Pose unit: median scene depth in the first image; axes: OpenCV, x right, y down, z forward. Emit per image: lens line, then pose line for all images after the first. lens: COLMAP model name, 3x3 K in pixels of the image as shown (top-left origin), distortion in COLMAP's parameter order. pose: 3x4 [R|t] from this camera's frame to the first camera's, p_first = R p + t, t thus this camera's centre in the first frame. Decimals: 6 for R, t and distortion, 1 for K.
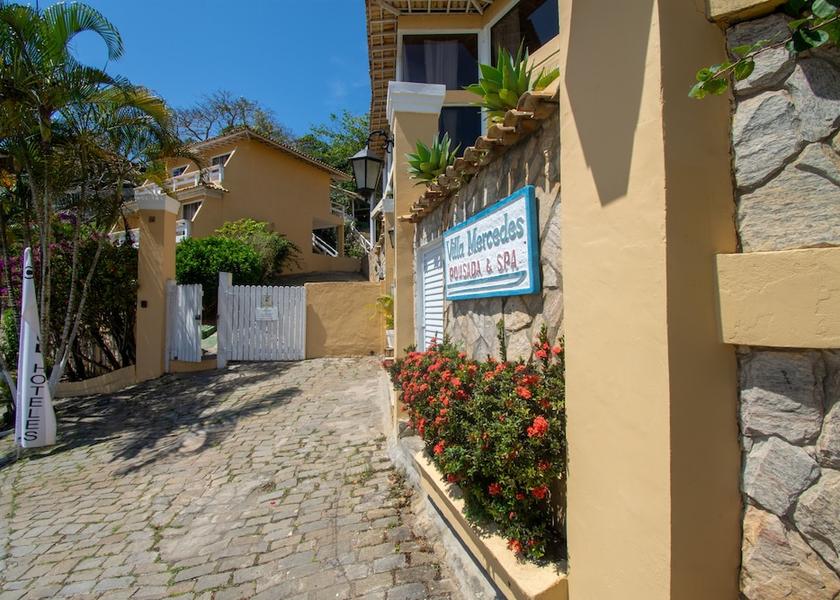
lens RADIAL K [[413.9, 0, 420.0], [0, 413.9, 300.0], [0, 0, 1]] dist [0.017783, -0.024289]
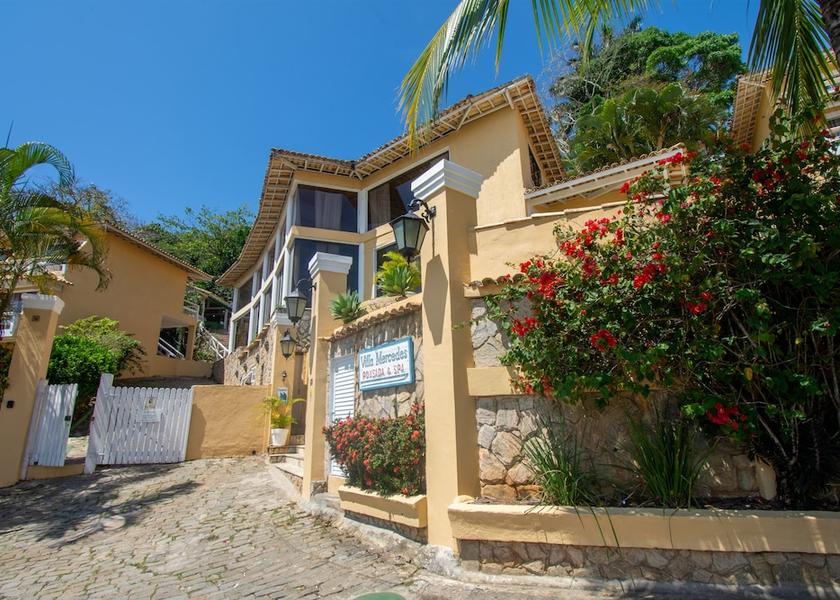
lens RADIAL K [[413.9, 0, 420.0], [0, 413.9, 300.0], [0, 0, 1]] dist [0.017783, -0.024289]
pose [[0.945682, 0.076390, 0.315992, -0.242463], [0.006680, 0.967229, -0.253817, 0.066726], [-0.325025, 0.242141, 0.914181, -0.671589]]
